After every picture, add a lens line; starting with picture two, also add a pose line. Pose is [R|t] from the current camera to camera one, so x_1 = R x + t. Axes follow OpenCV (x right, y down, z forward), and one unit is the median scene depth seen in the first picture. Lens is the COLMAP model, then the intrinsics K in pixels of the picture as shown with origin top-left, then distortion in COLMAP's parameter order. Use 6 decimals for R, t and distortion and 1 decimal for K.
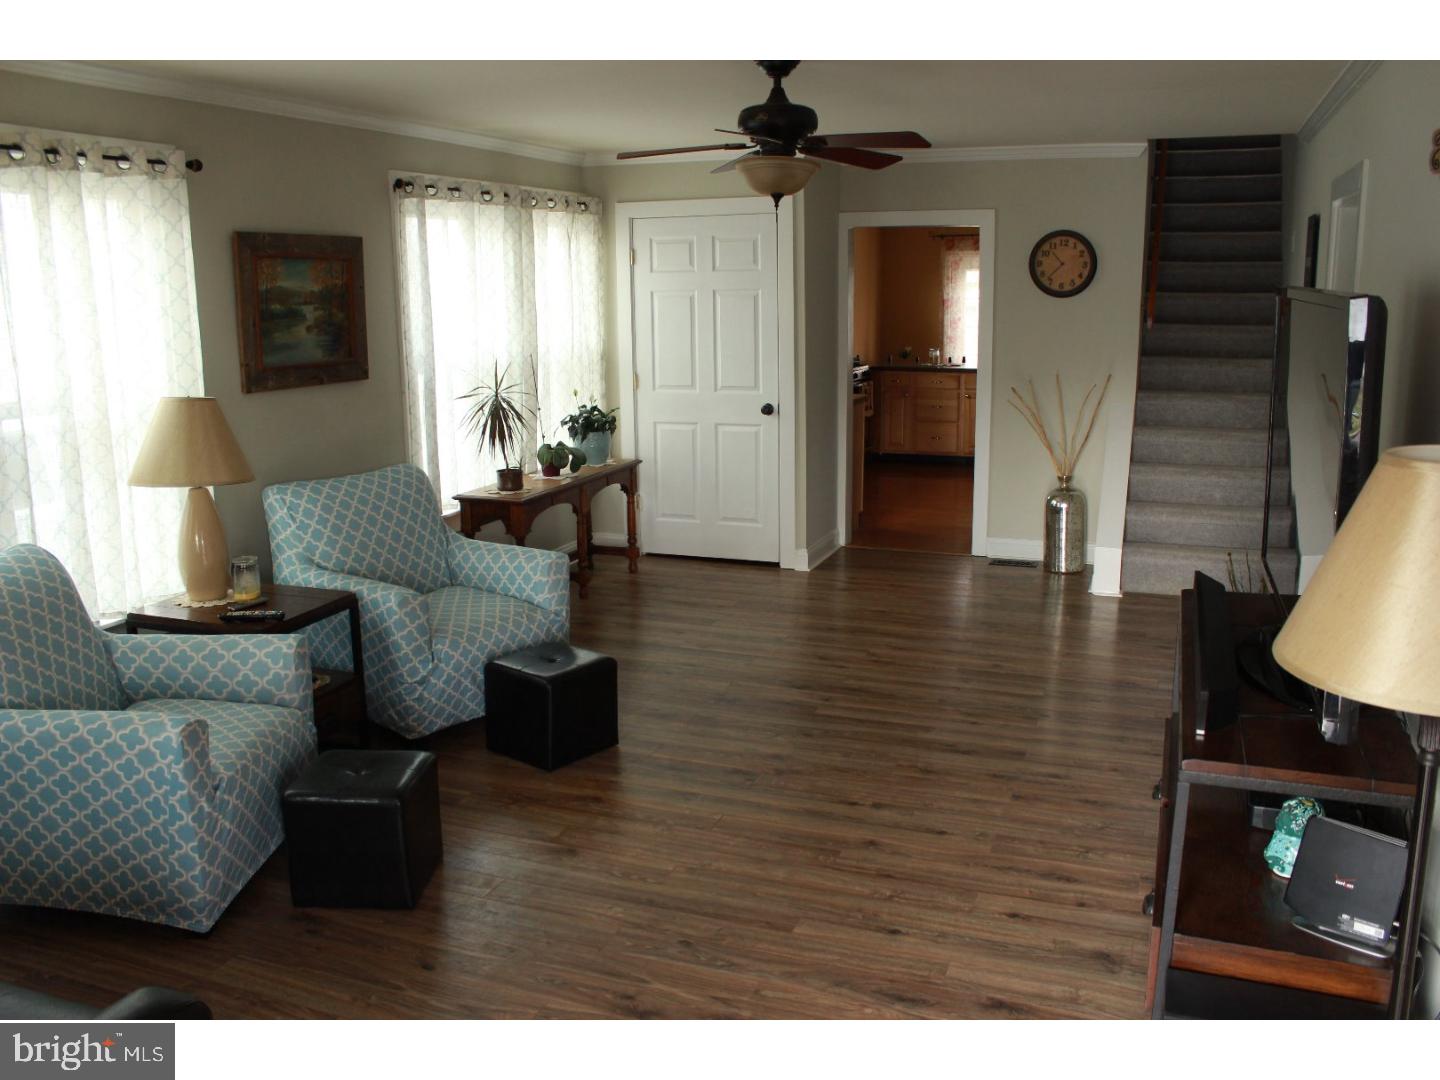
lens RADIAL K [[1215.0, 0, 710.3], [0, 1215.0, 532.0], [0, 0, 1]] dist [-0.154120, 0.117250]
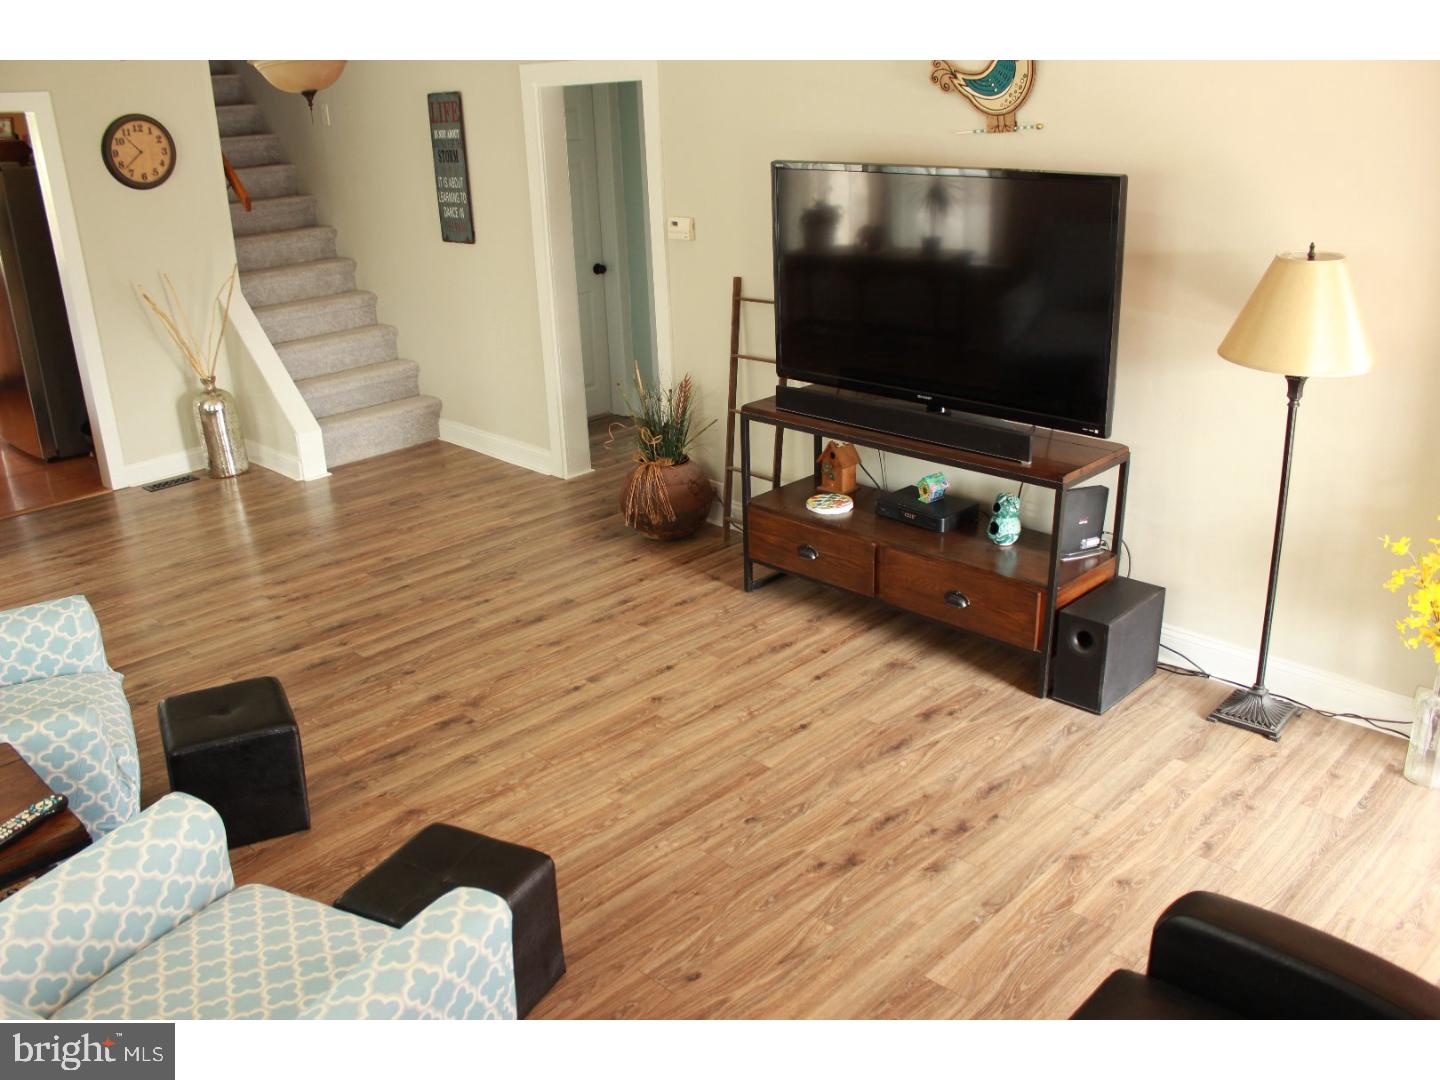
lens RADIAL K [[1215.0, 0, 710.3], [0, 1215.0, 532.0], [0, 0, 1]] dist [-0.154120, 0.117250]
pose [[0.403256, -0.317388, 0.858283, -0.634799], [0.215988, 0.944437, 0.247767, -0.125673], [-0.889232, 0.085465, 0.449402, 0.380692]]
